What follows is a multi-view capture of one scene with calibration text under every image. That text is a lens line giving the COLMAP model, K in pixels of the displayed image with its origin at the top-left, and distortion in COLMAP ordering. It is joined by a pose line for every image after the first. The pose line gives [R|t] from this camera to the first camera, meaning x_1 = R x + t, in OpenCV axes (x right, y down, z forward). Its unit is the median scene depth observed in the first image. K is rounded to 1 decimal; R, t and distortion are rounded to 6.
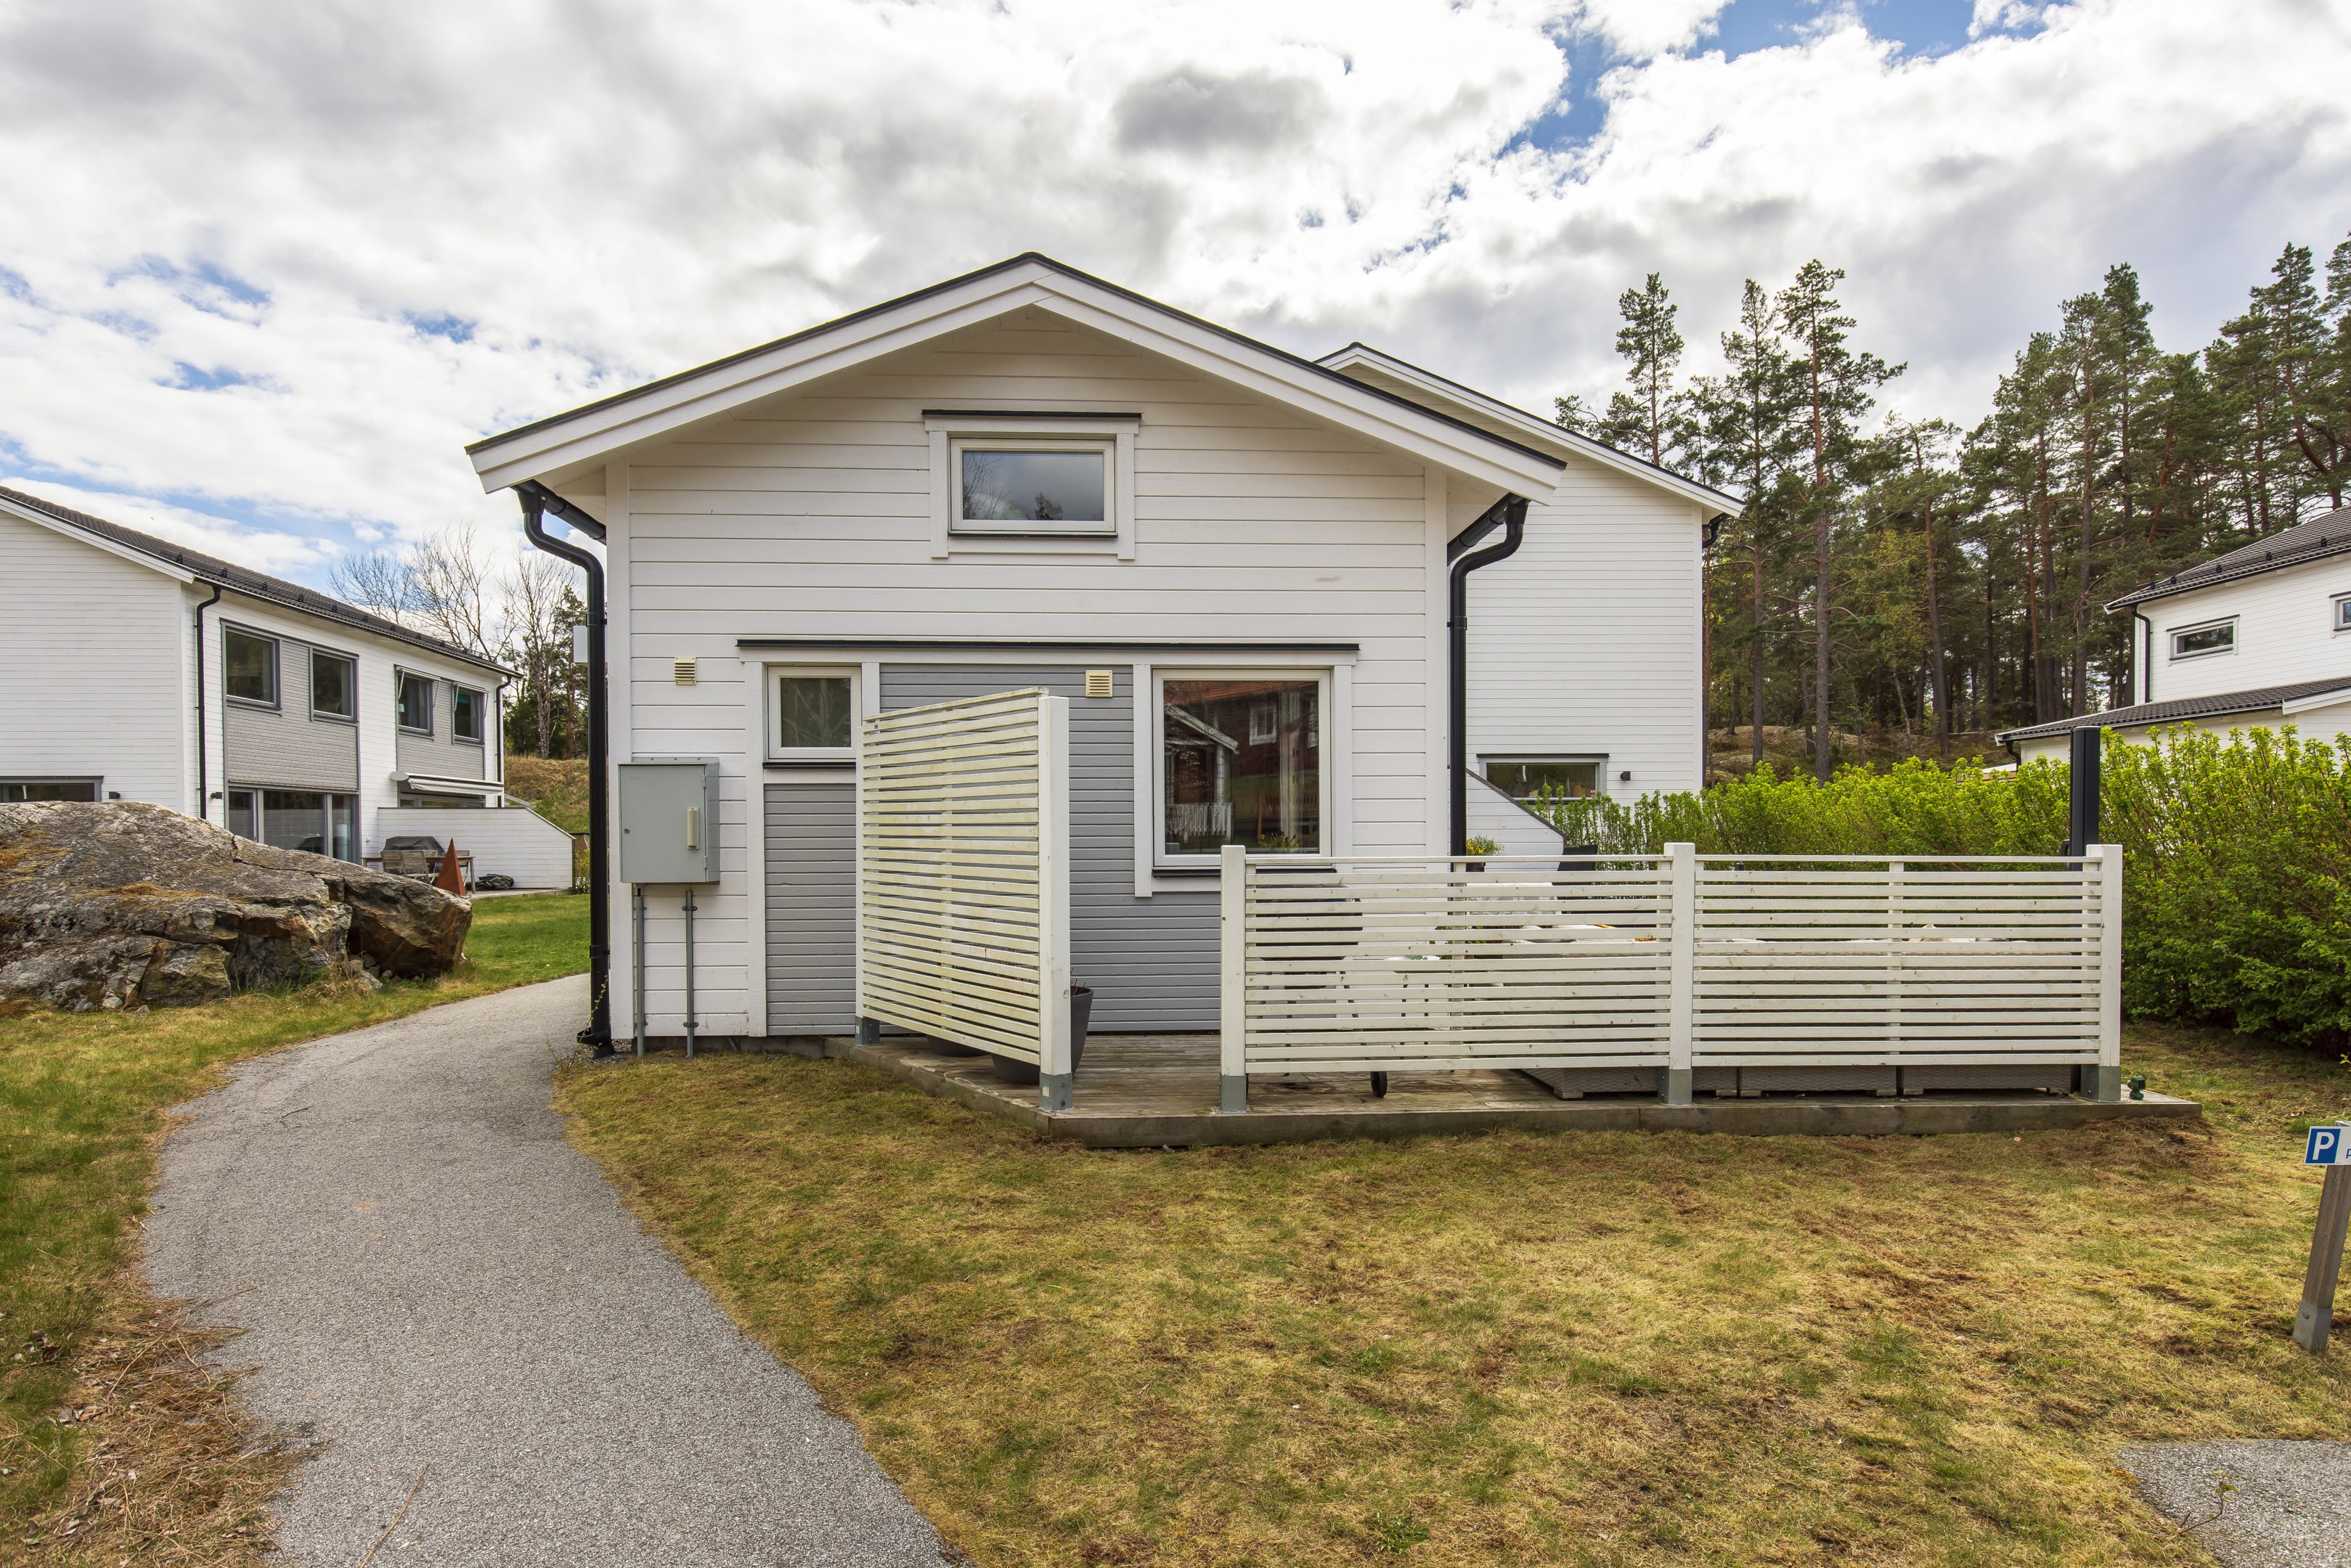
lens RADIAL K [[1257.3, 0, 1156.3], [0, 1257.3, 857.4], [0, 0, 1]] dist [-0.004274, -0.000439]
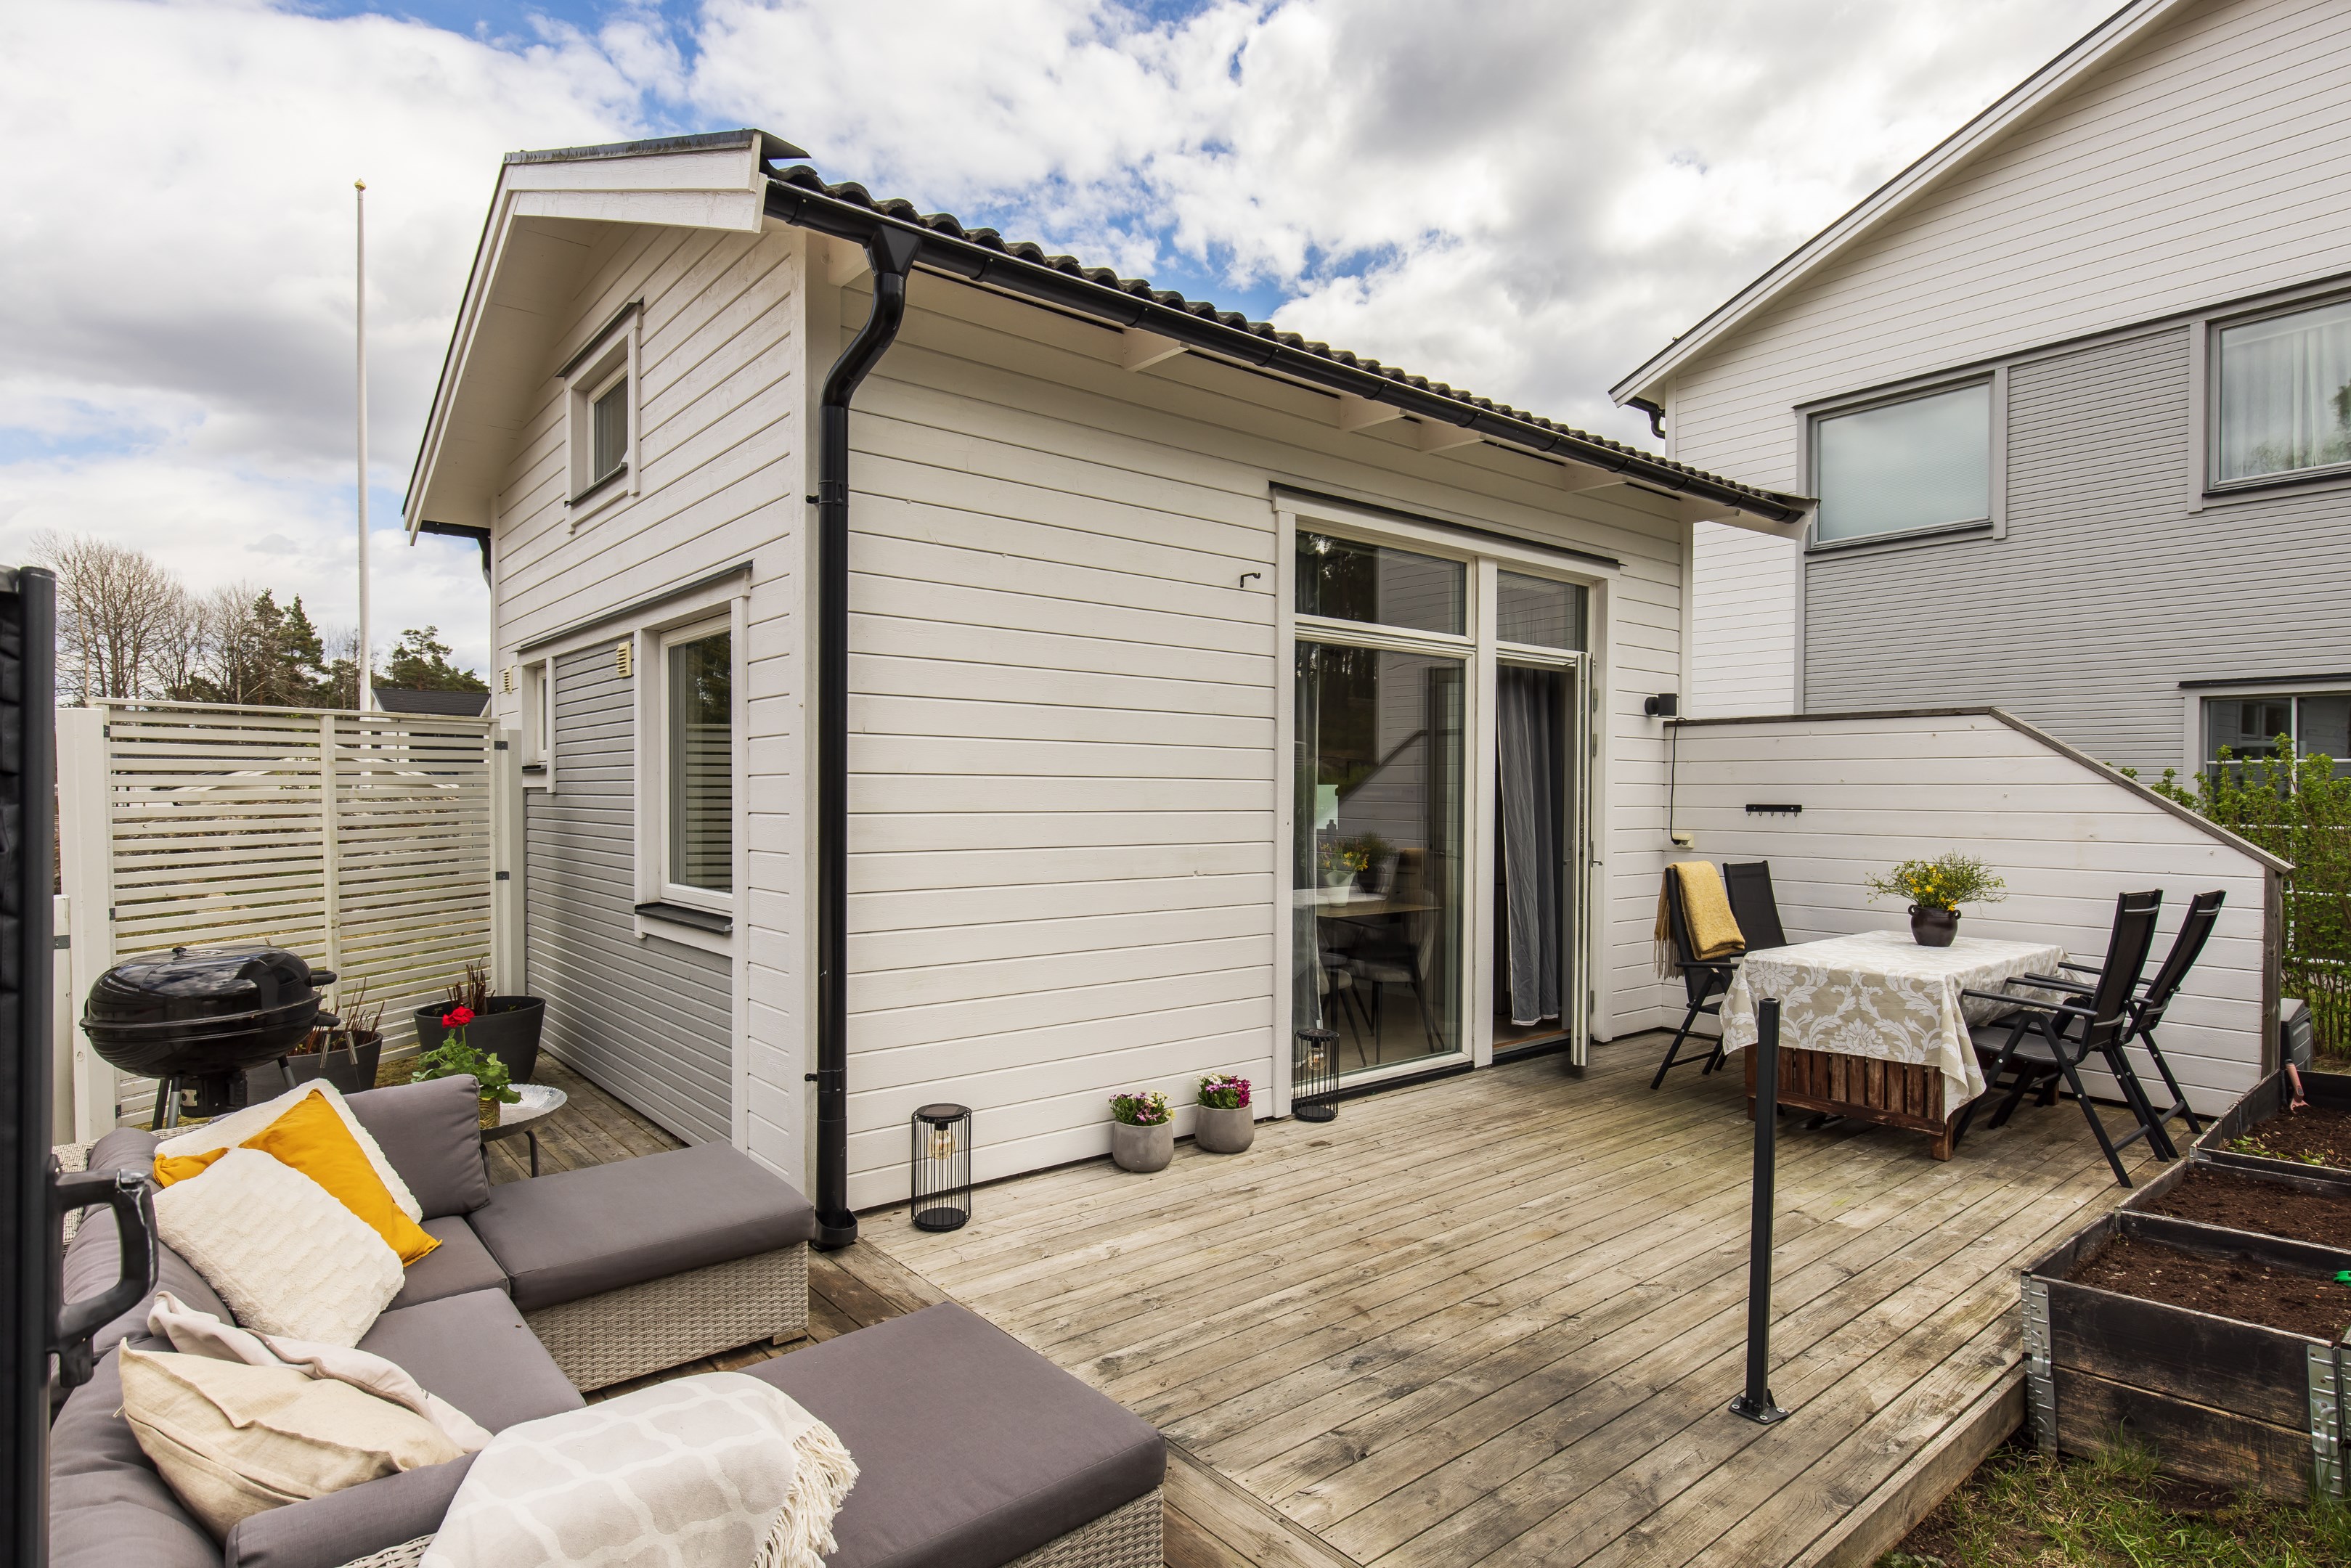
lens RADIAL K [[1232.4, 0, 1173.9], [0, 1232.4, 799.5], [0, 0, 1]] dist [-0.001931, 0.001815]
pose [[0.598616, 0.011759, -0.800950, 0.338403], [-0.017873, 0.999839, 0.001320, -0.024996], [0.800837, 0.013525, 0.598730, 0.353020]]
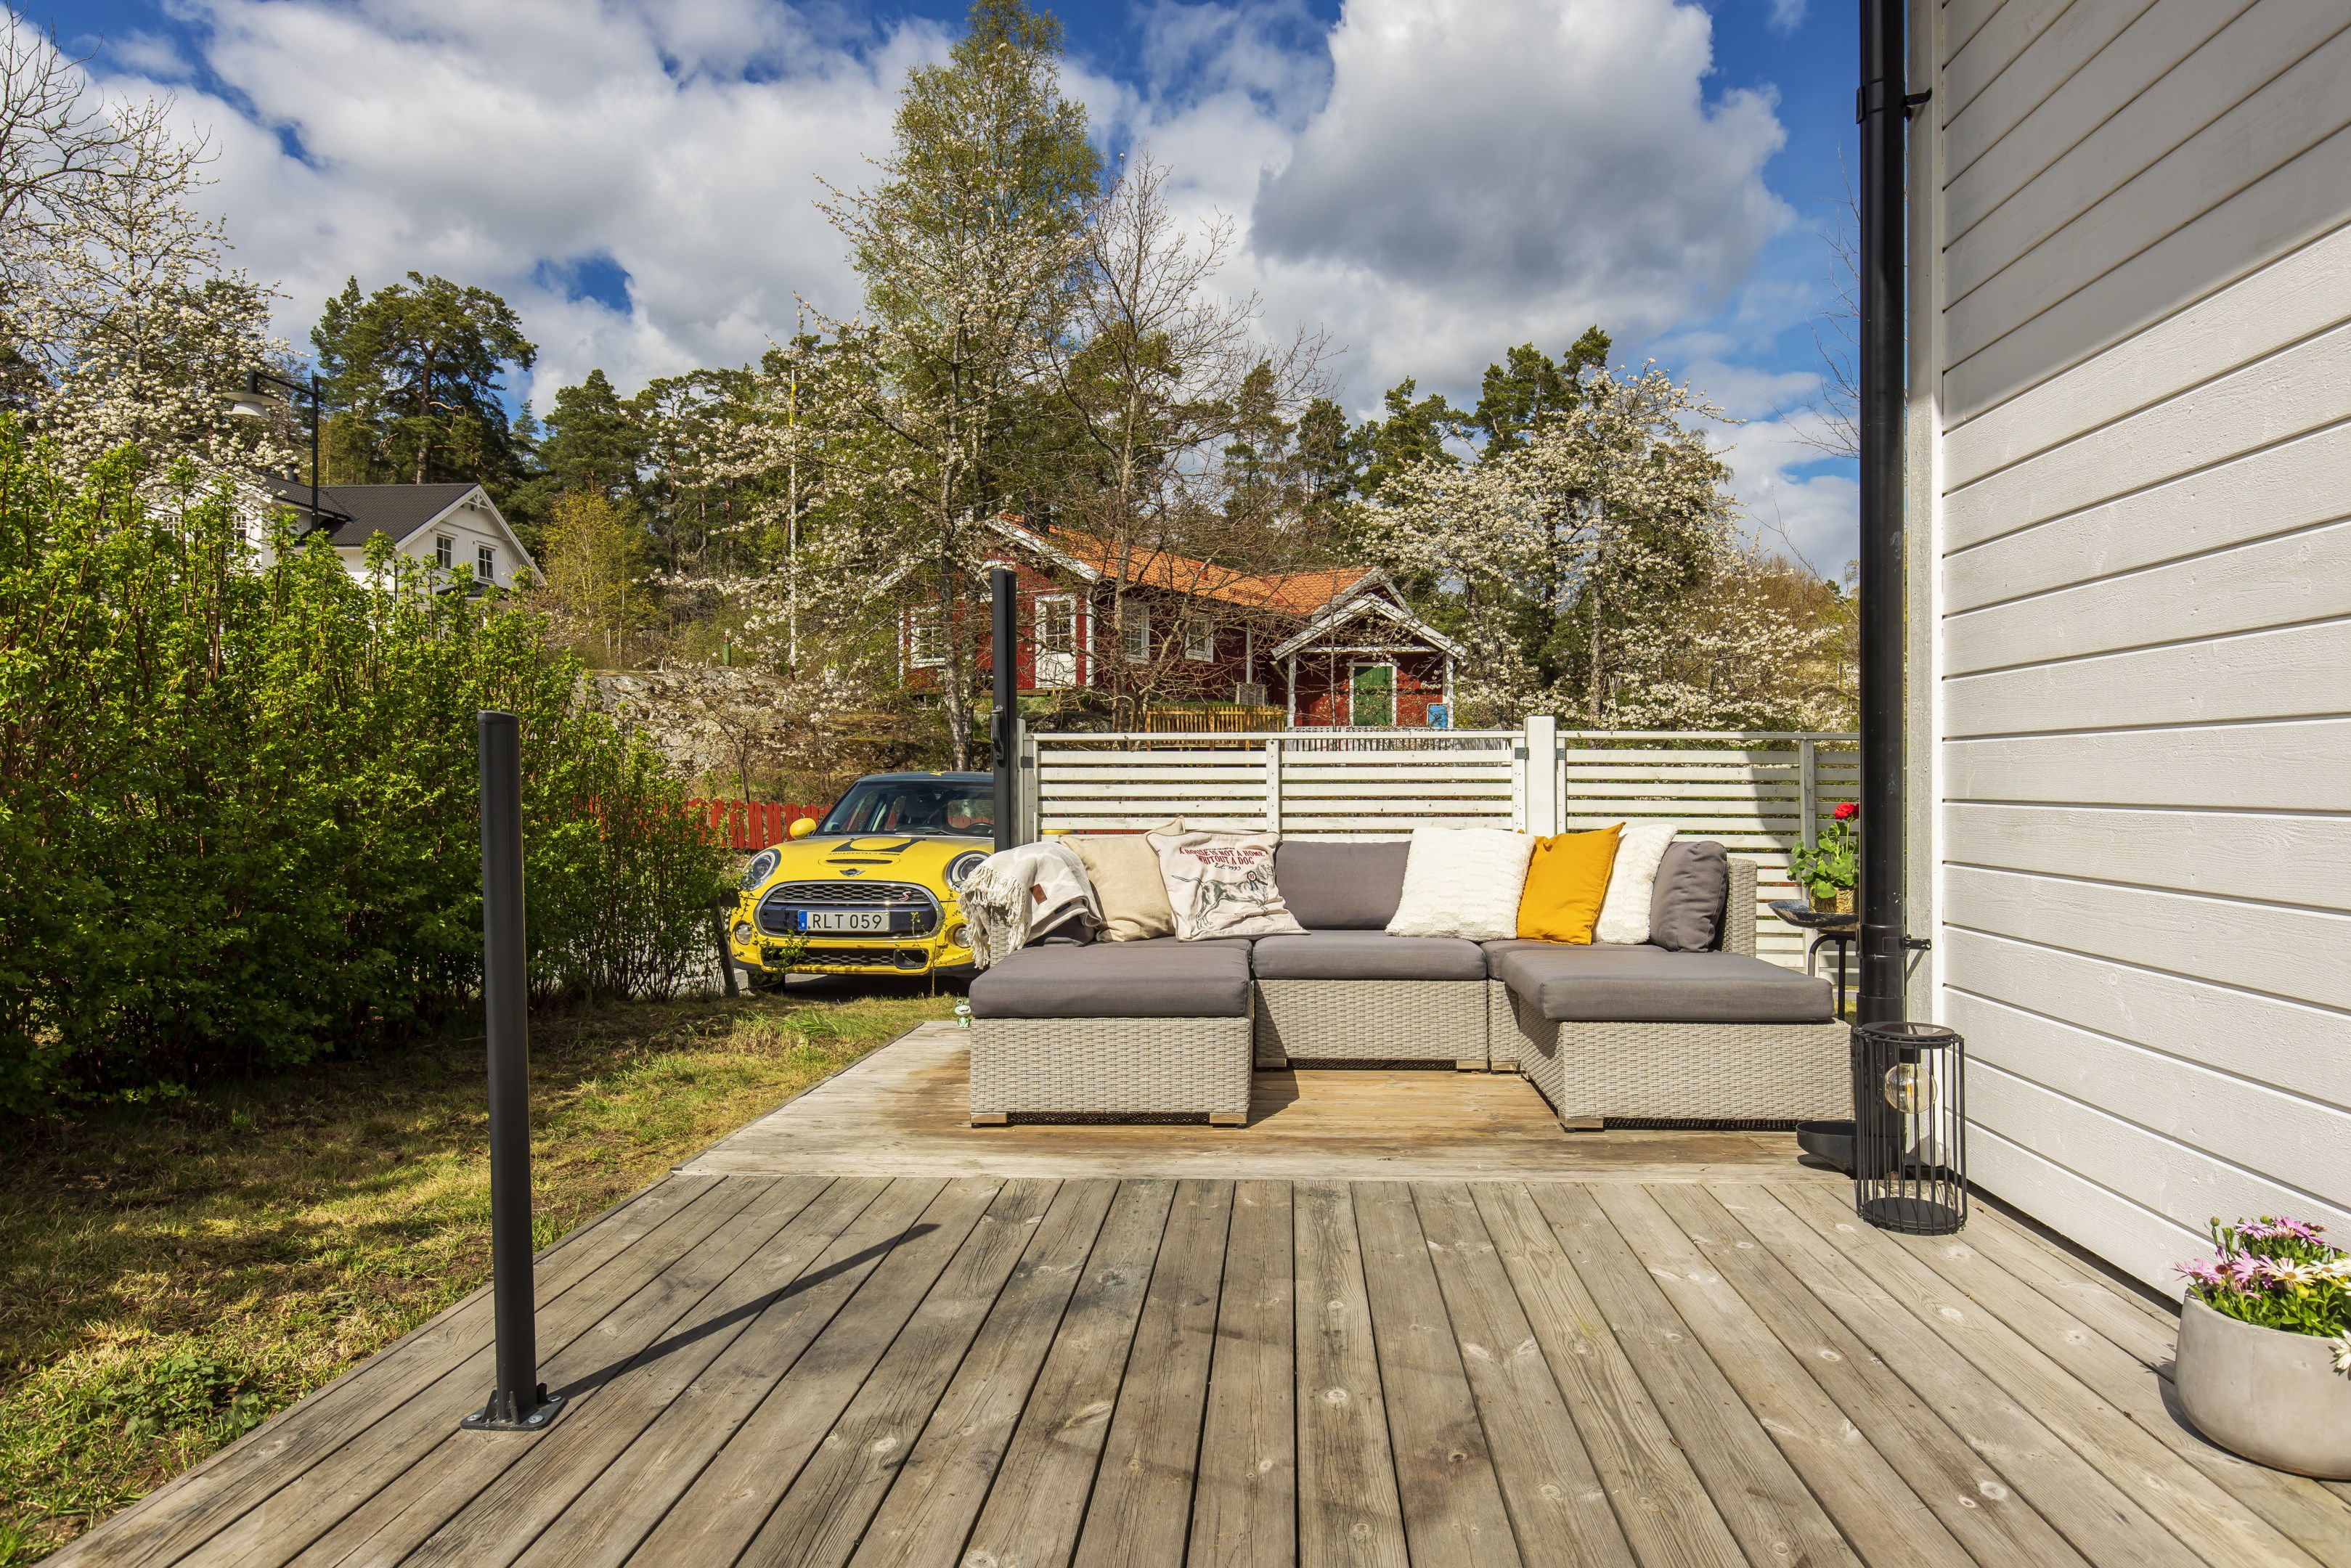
lens RADIAL K [[1383.0, 0, 1246.7], [0, 1383.0, 789.8], [0, 0, 1]] dist [-0.001606, -0.000312]
pose [[-0.996638, -0.001919, 0.081913, 0.179894], [-0.000419, 0.999832, 0.018321, 0.006509], [-0.081934, 0.018225, -0.996471, 0.632281]]
